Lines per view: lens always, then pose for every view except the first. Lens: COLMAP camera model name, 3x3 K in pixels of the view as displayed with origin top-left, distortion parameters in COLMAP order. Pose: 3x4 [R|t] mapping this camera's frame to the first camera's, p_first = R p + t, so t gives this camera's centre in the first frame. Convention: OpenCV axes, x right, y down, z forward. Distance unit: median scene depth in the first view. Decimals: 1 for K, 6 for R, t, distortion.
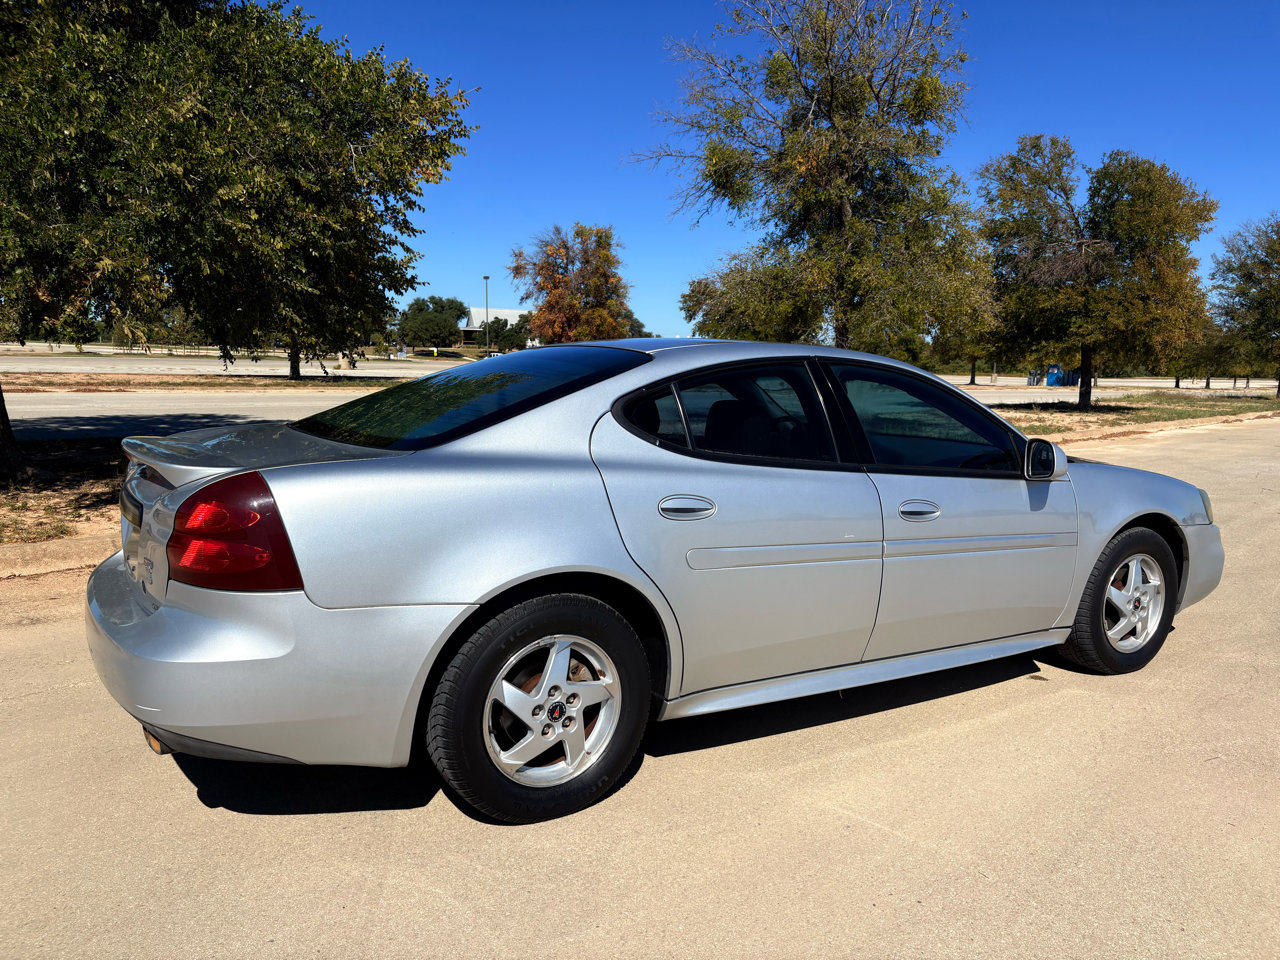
lens RADIAL K [[961.8, 0, 645.5], [0, 961.8, 487.2], [0, 0, 1]] dist [0.046514, -0.052584]
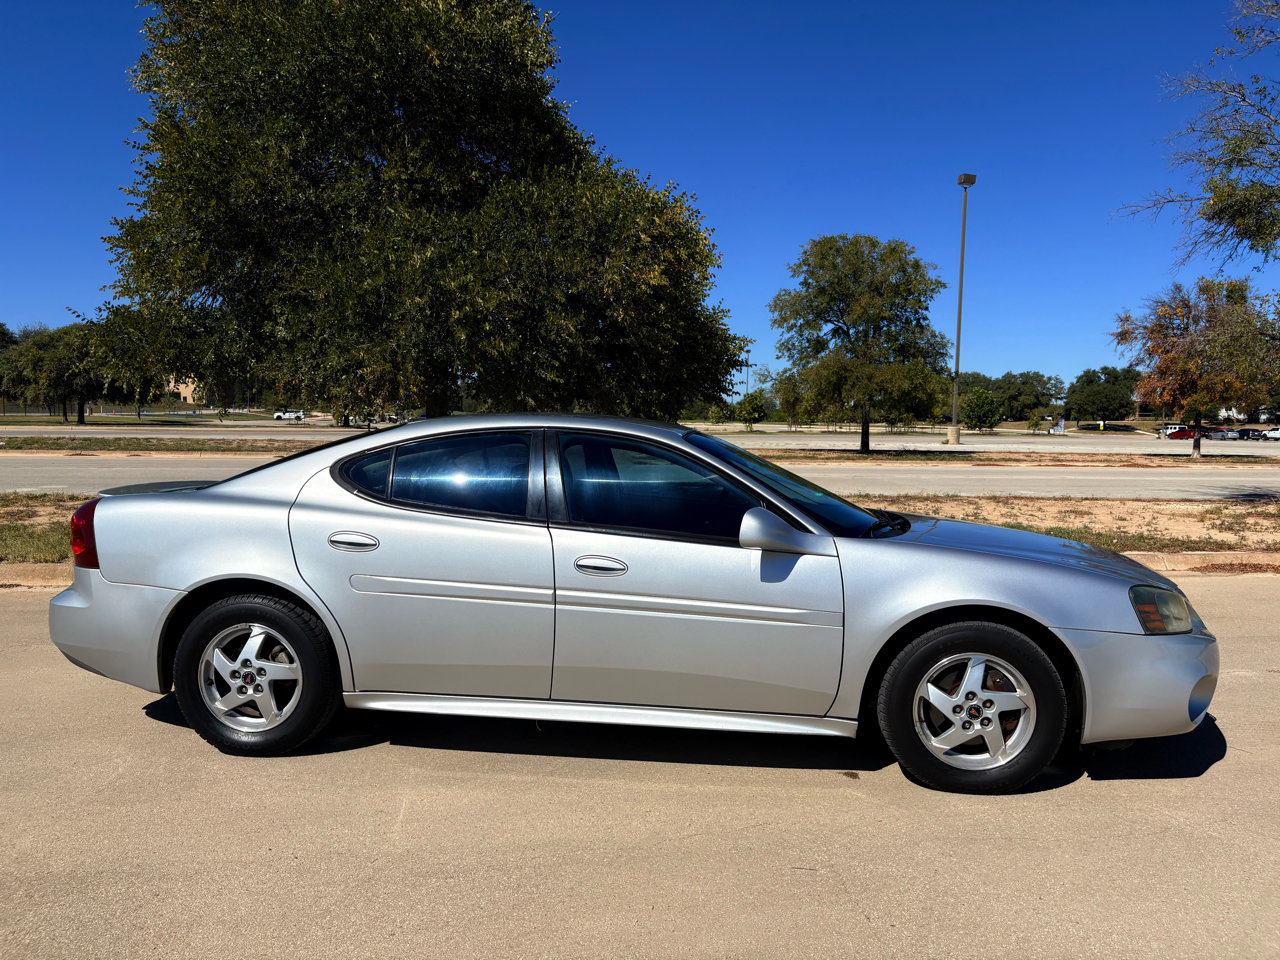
lens RADIAL K [[961.8, 0, 645.5], [0, 961.8, 487.2], [0, 0, 1]] dist [0.046514, -0.052584]
pose [[0.787492, 0.027828, -0.615697, 0.203494], [-0.075265, 0.995845, -0.051256, -0.002678], [0.611713, 0.086704, 0.786314, 0.036406]]
